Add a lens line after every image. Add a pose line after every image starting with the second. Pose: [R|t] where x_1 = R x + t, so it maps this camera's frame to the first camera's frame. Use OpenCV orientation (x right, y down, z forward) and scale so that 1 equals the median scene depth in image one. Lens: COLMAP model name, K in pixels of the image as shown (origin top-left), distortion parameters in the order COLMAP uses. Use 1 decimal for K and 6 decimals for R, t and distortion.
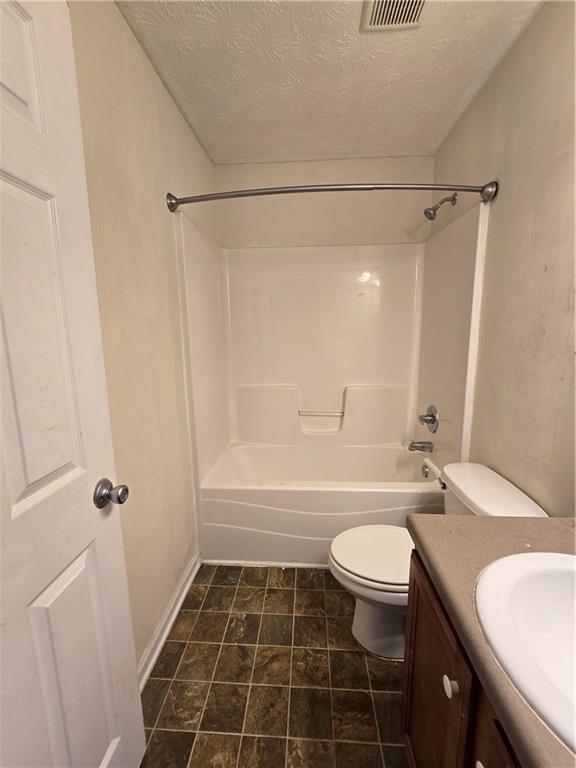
lens RADIAL K [[314.8, 0, 290.1], [0, 314.8, 383.9], [0, 0, 1]] dist [0.001271, 0.000769]
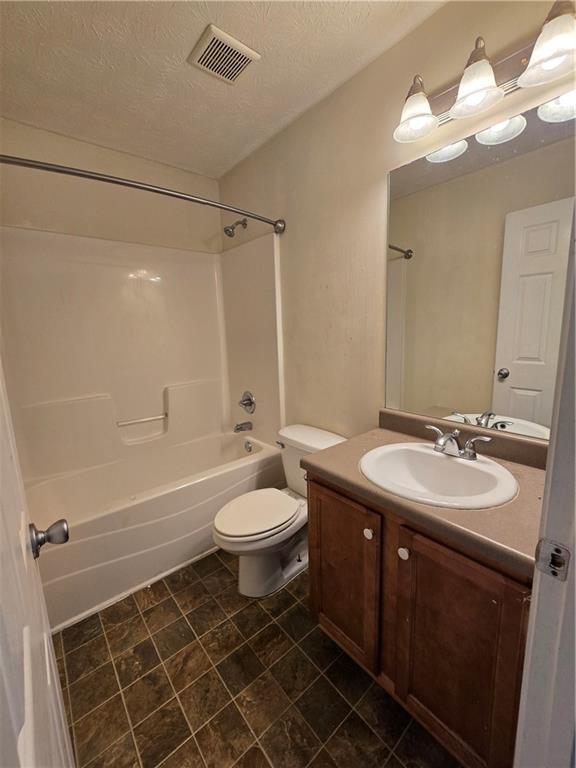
lens RADIAL K [[314.8, 0, 288.8], [0, 314.8, 385.2], [0, 0, 1]] dist [0.001271, 0.000769]
pose [[0.727940, -0.136118, 0.671993, -0.328622], [0.141695, 0.988803, 0.046799, 0.016103], [-0.670839, 0.061152, 0.739077, -0.001220]]
